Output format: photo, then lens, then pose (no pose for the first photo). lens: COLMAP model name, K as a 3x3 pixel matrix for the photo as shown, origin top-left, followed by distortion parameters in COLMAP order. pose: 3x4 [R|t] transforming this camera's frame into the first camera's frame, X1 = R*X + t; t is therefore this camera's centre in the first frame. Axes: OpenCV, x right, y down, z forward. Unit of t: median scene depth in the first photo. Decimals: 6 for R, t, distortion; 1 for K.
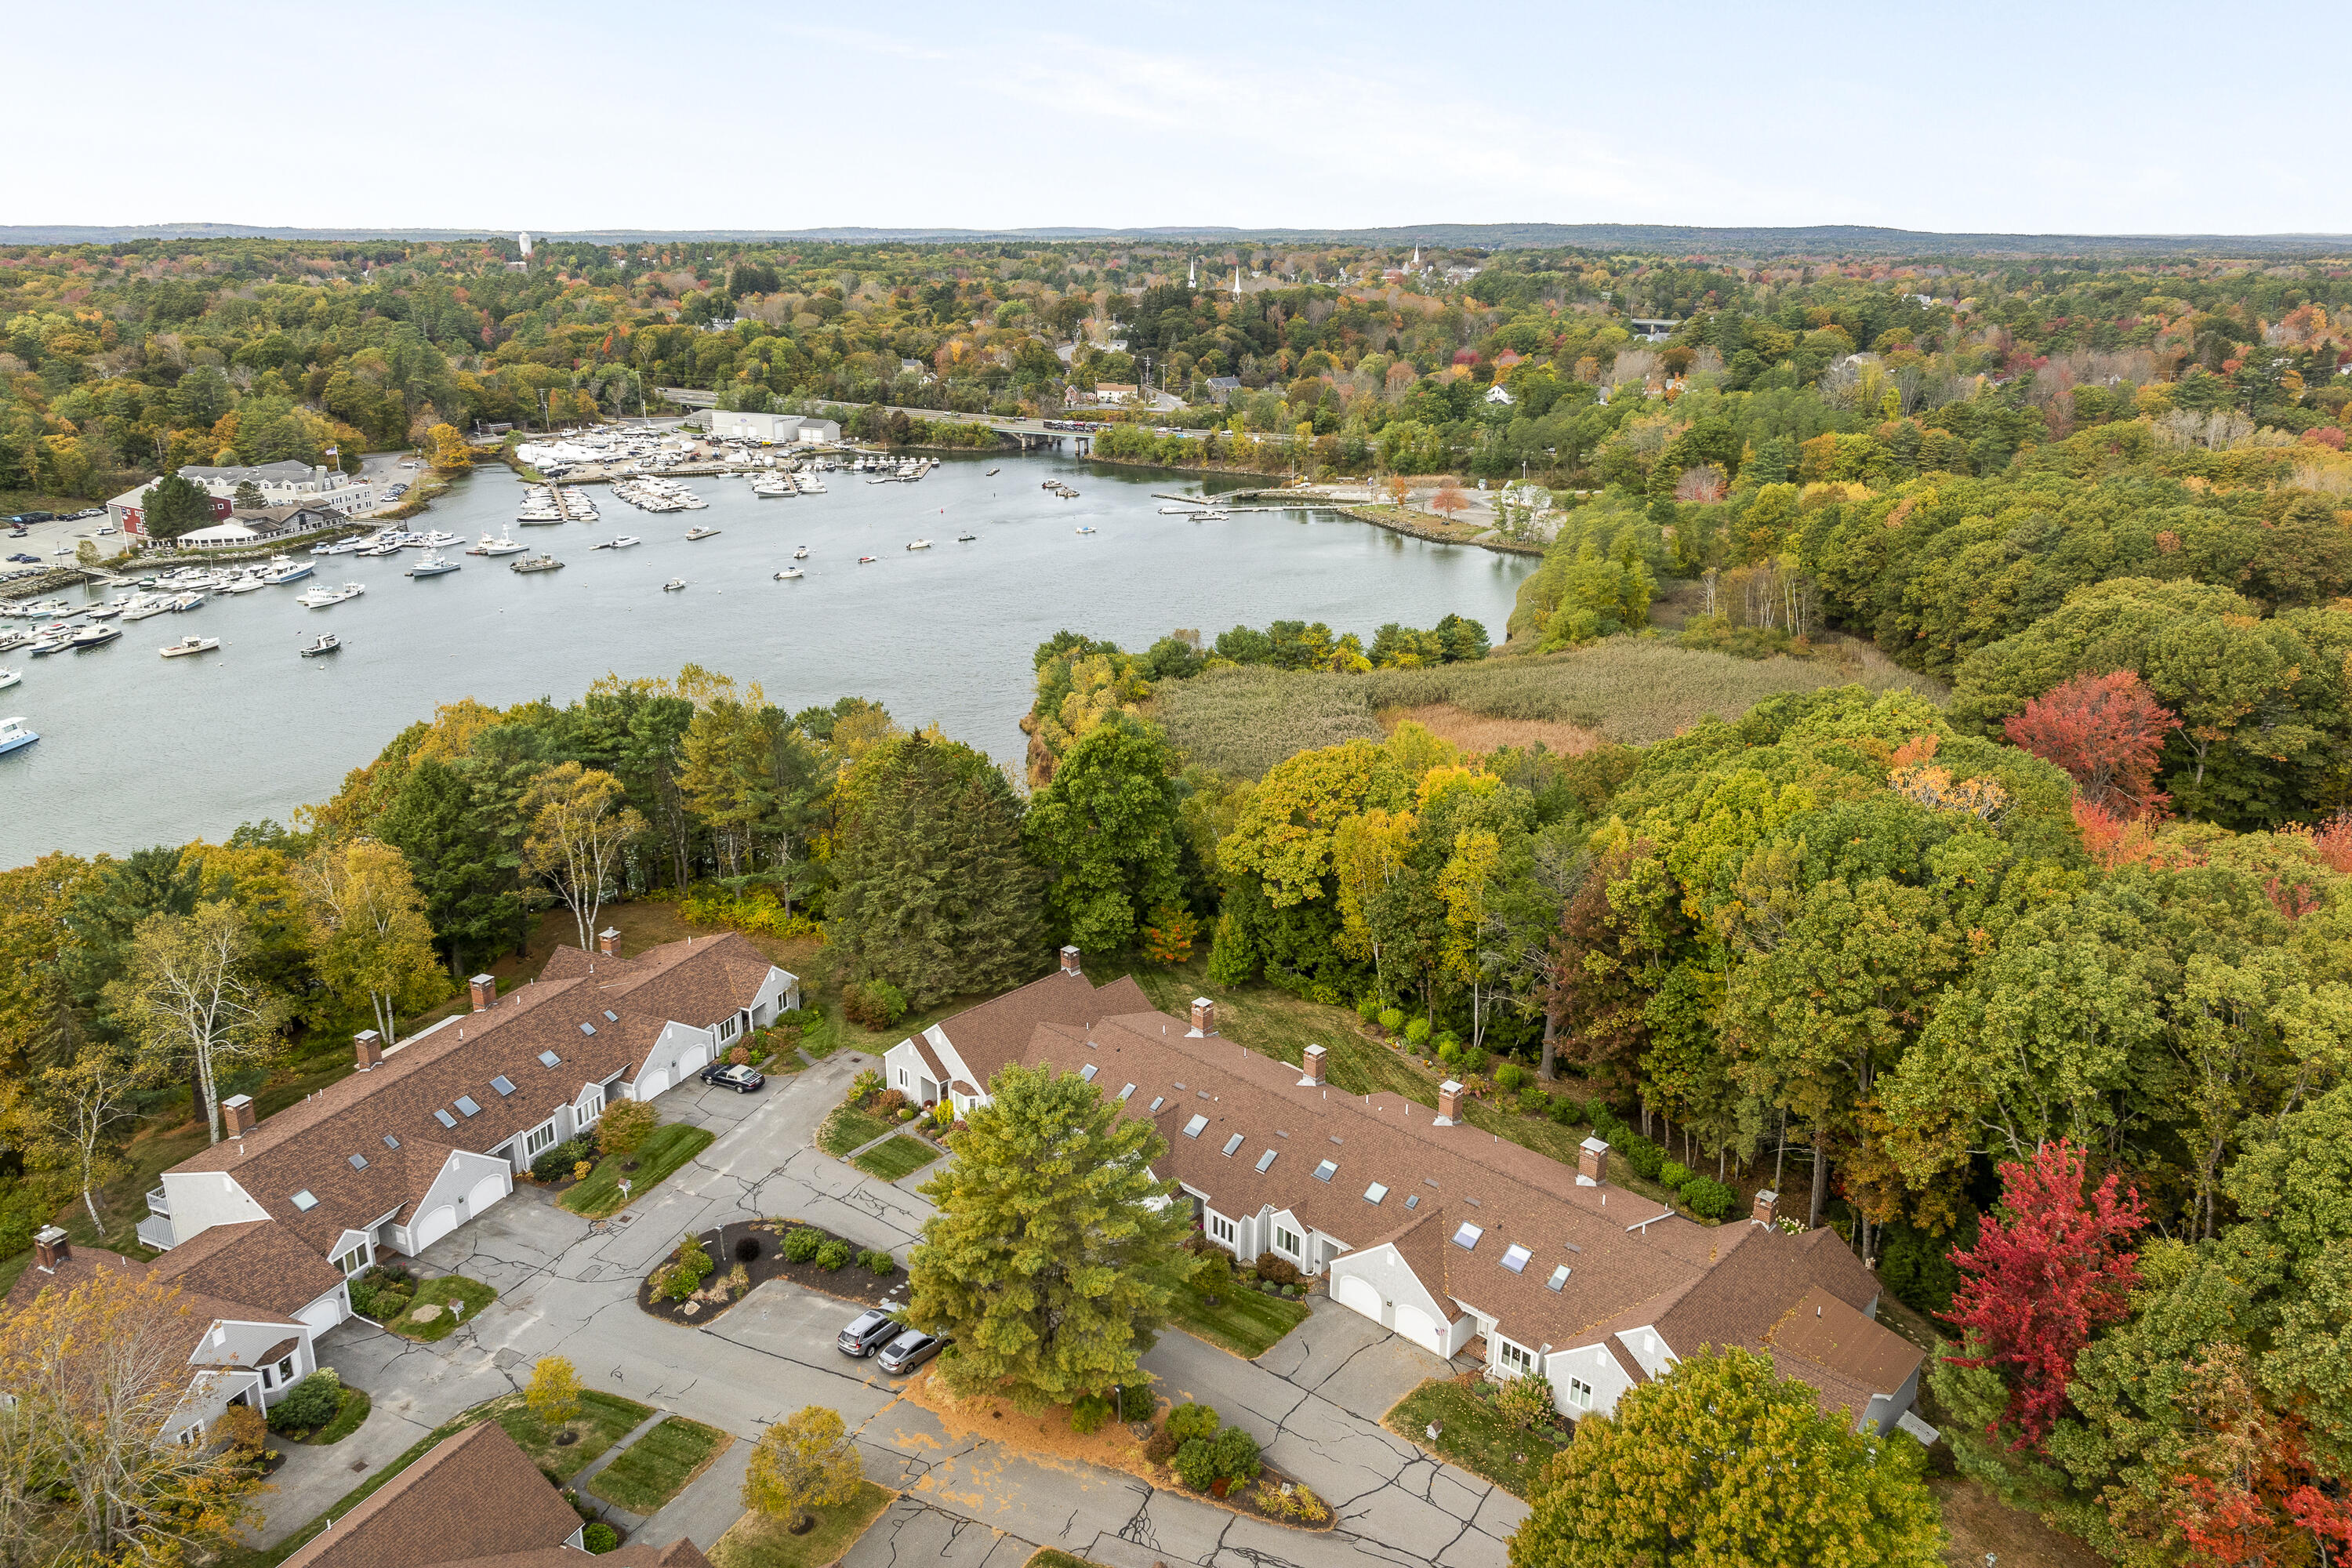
lens RADIAL K [[1658.4, 0, 1164.2], [0, 1658.4, 768.8], [0, 0, 1]] dist [-0.002711, -0.001149]
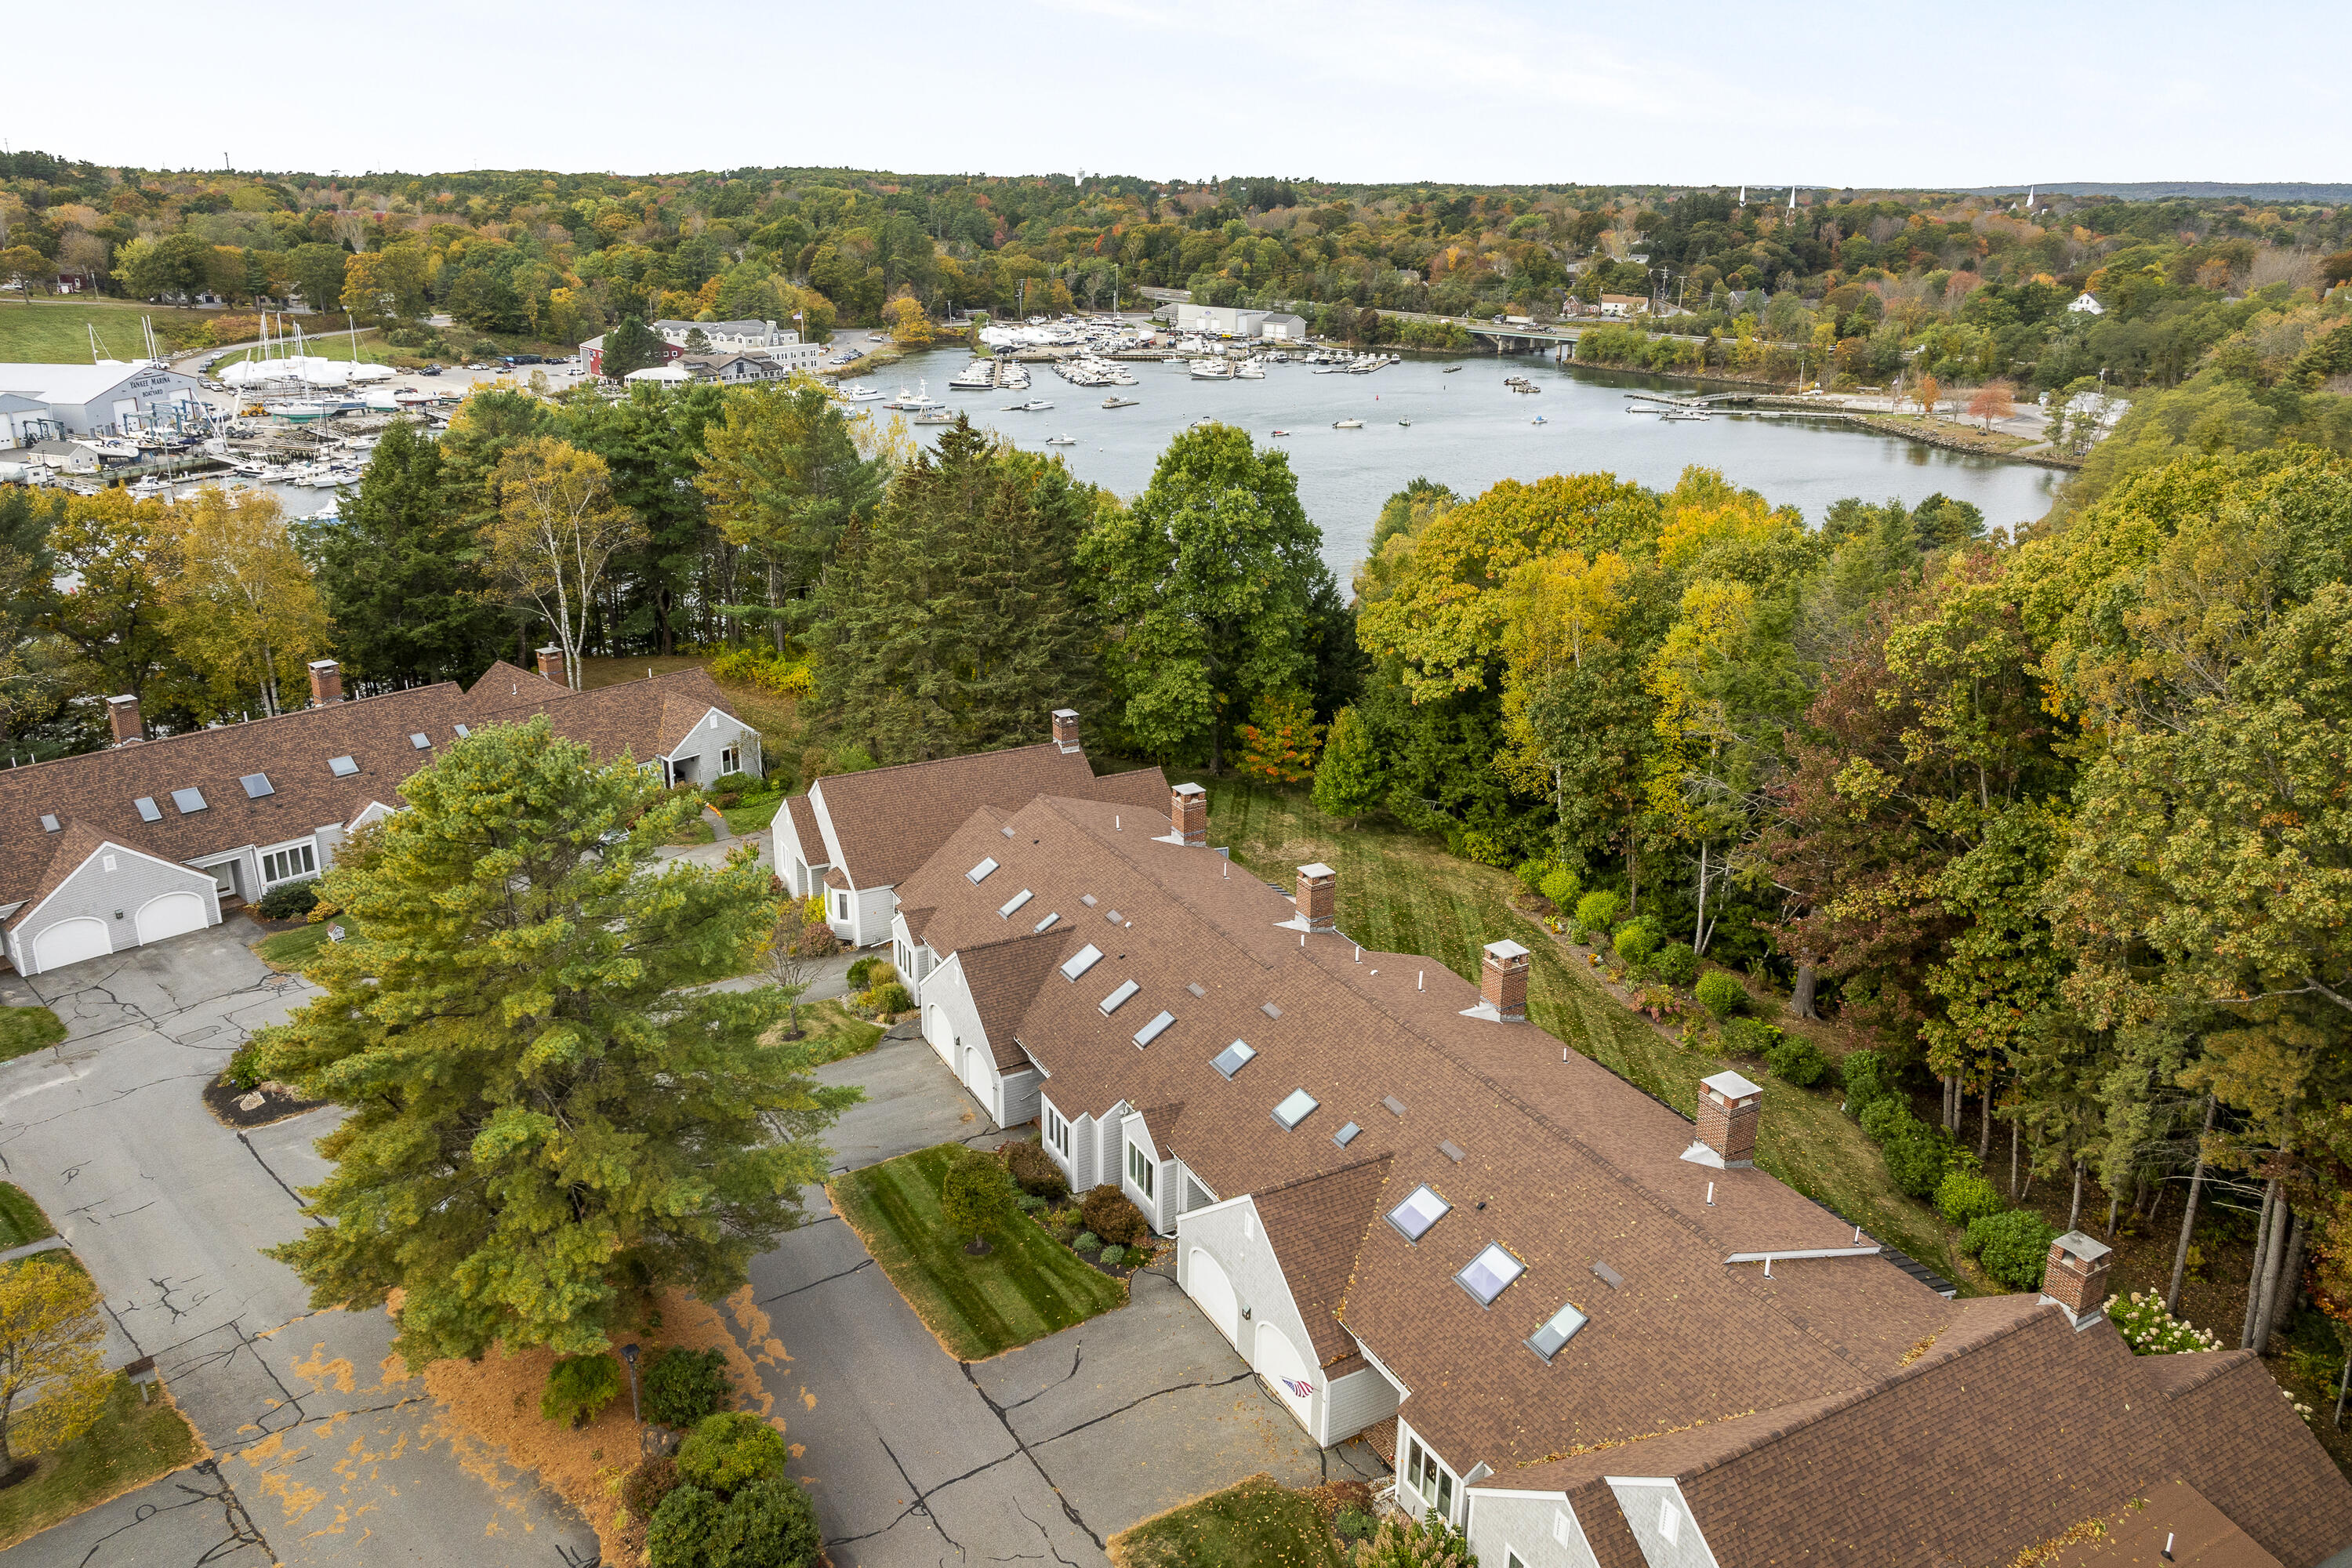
lens RADIAL K [[1661.8, 0, 1170.2], [0, 1661.8, 750.7], [0, 0, 1]] dist [0.002253, -0.005522]
pose [[0.947867, 0.106384, -0.300384, 0.057340], [-0.104814, 0.994262, 0.021385, 0.032446], [0.300936, 0.011215, 0.953578, 0.115289]]
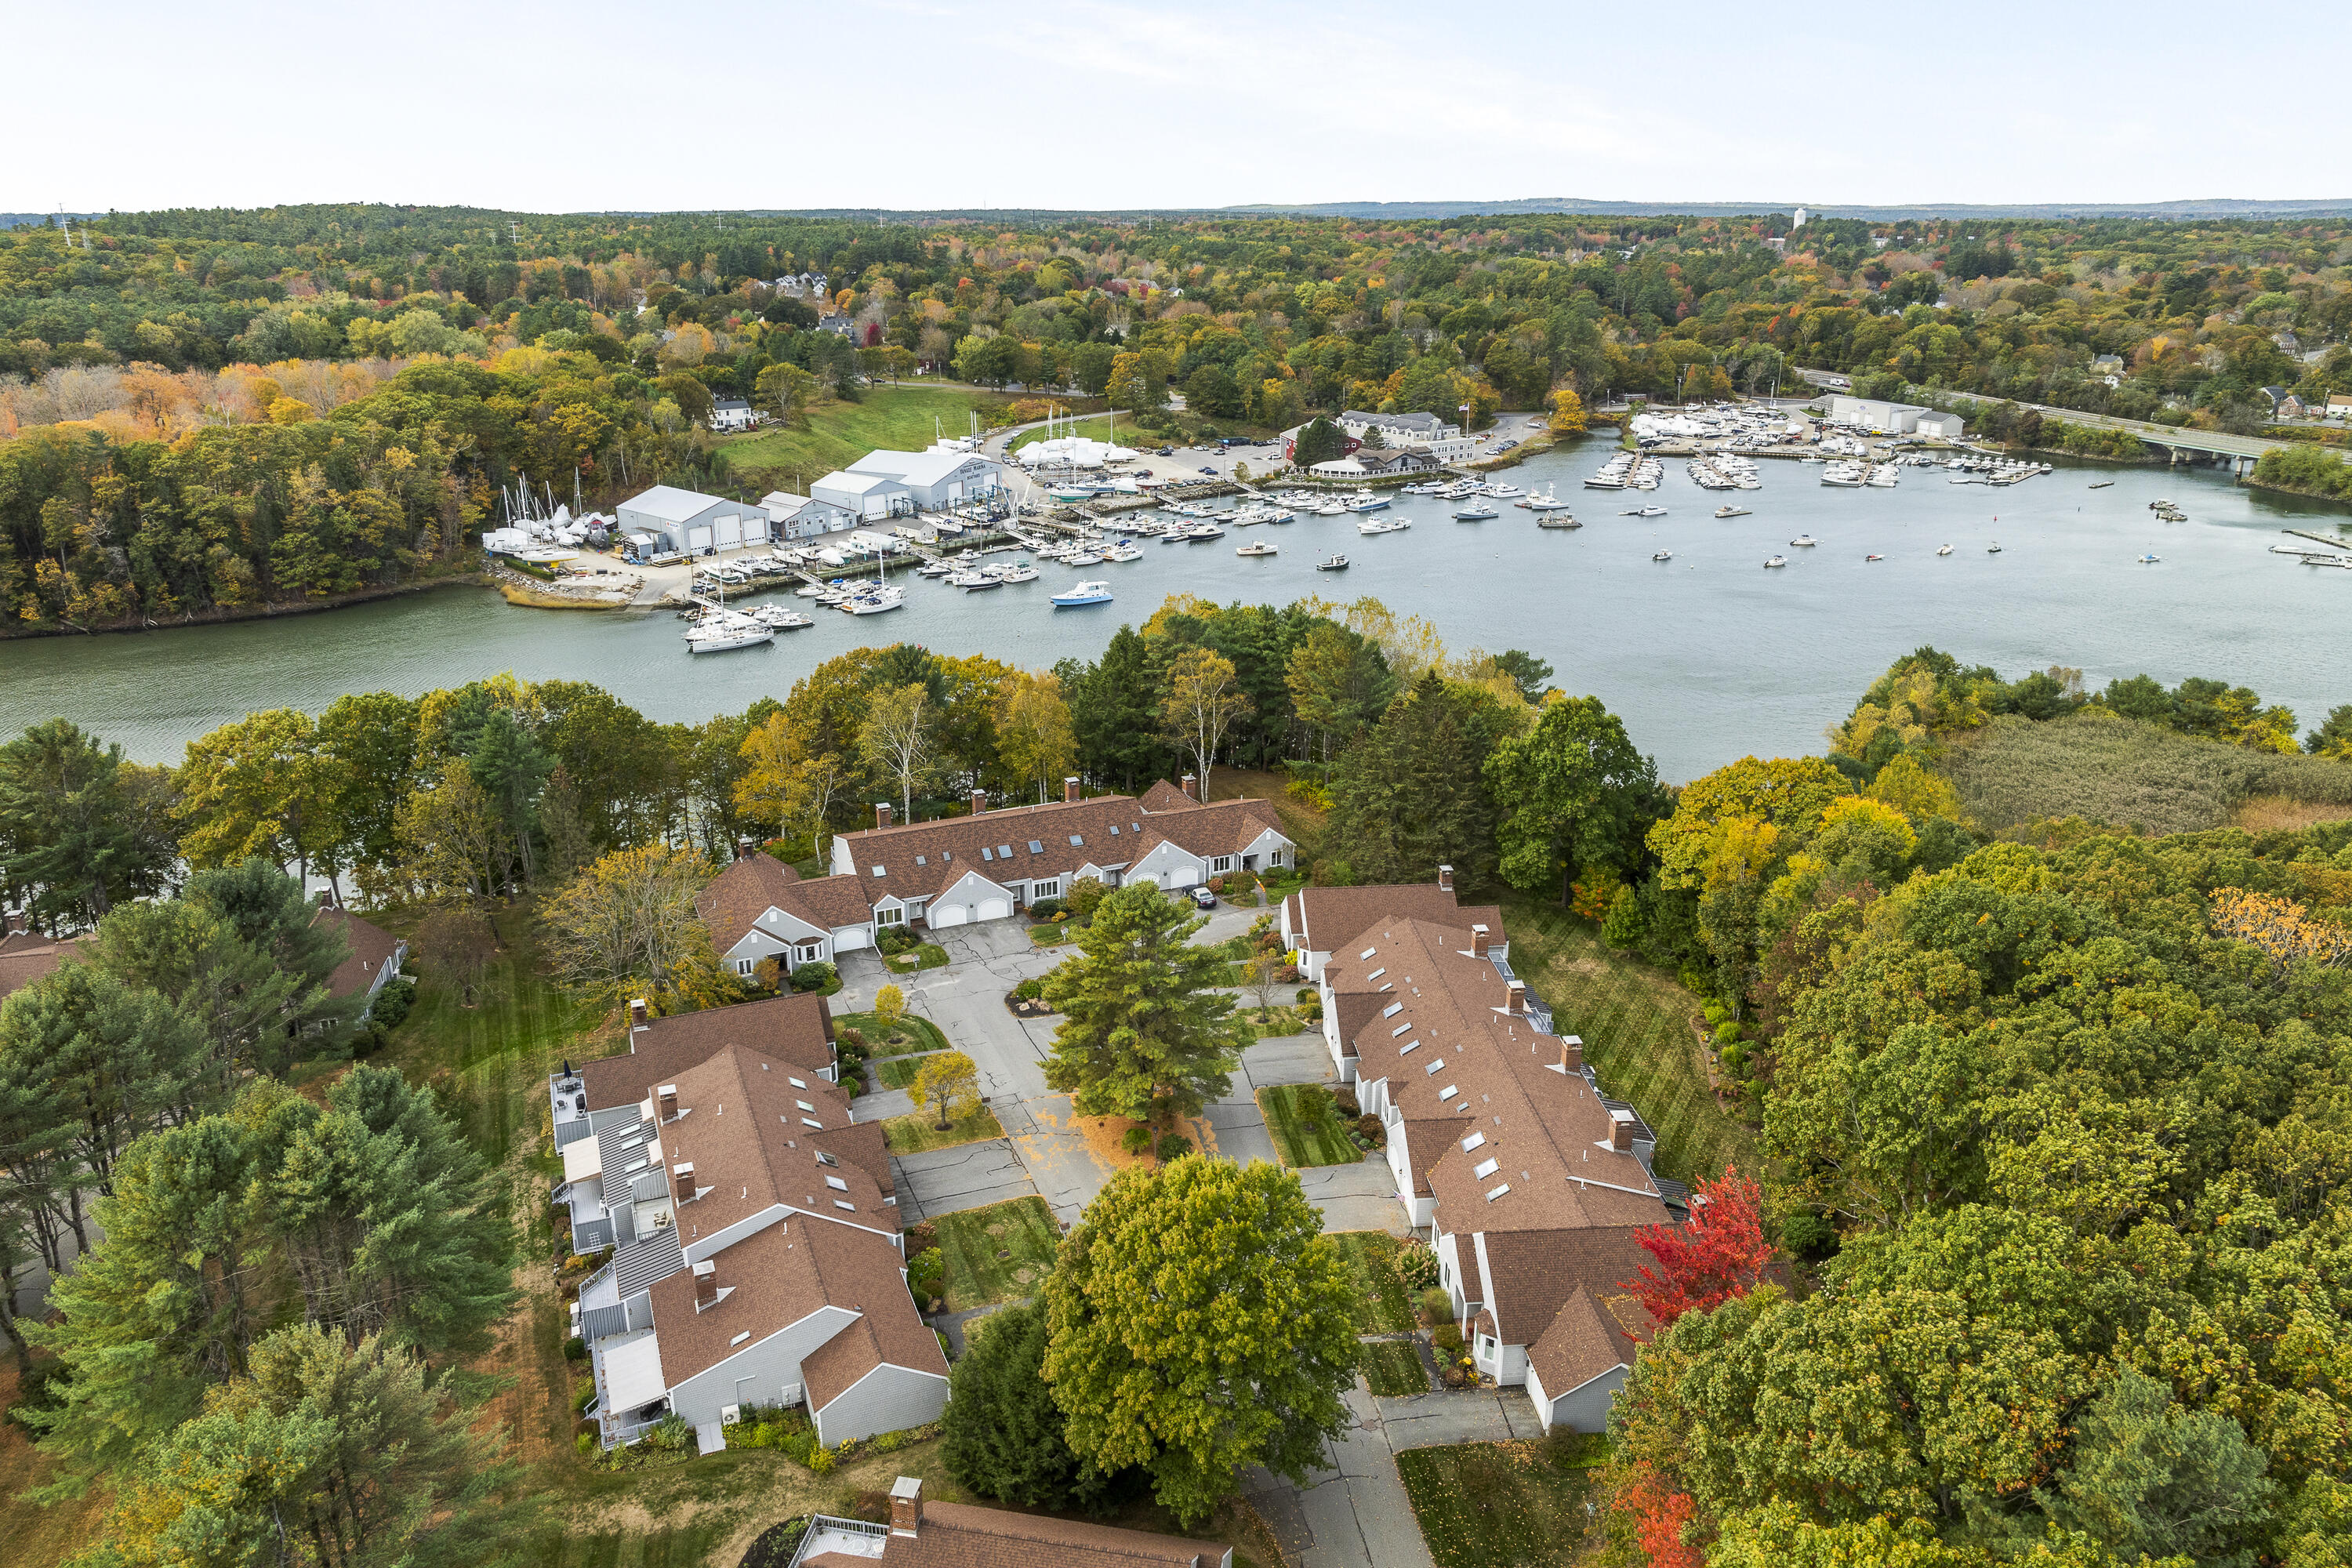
lens RADIAL K [[1643.8, 0, 1172.7], [0, 1643.8, 811.5], [0, 0, 1]] dist [-0.000160, -0.002122]
pose [[0.741359, 0.228655, -0.630954, 0.161948], [-0.202252, 0.972580, 0.114816, -0.007598], [0.639907, 0.042492, 0.767277, -0.006273]]
